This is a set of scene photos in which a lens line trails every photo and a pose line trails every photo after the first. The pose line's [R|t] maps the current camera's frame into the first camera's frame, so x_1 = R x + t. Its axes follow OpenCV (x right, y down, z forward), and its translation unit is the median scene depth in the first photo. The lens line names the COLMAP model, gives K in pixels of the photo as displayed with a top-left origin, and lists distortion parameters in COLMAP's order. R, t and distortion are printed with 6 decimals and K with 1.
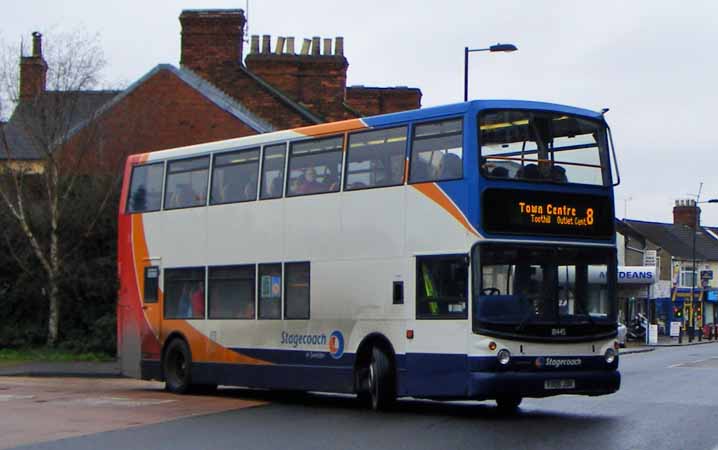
lens RADIAL K [[1820.1, 0, 359.0], [0, 1820.1, 225.0], [0, 0, 1]] dist [-0.247696, 0.021303]
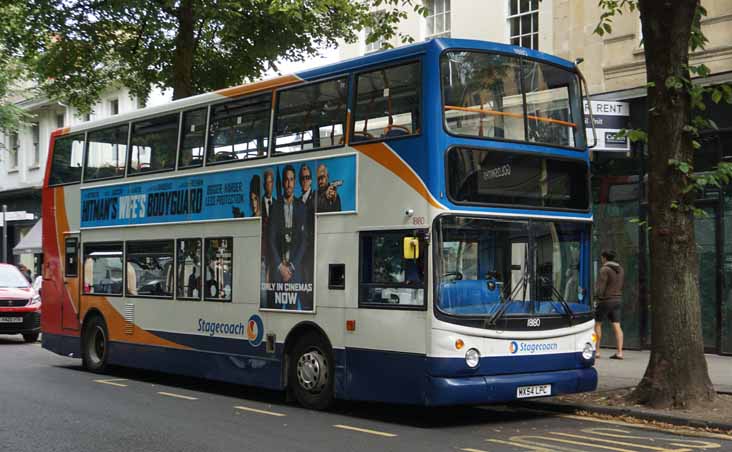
lens RADIAL K [[1095.5, 0, 366.0], [0, 1095.5, 226.0], [0, 0, 1]] dist [0.024219, 0.029791]
pose [[0.996620, 0.004749, 0.082013, -0.006287], [-0.005695, 0.999920, 0.011305, 0.008730], [-0.081953, -0.011733, 0.996567, 0.490478]]
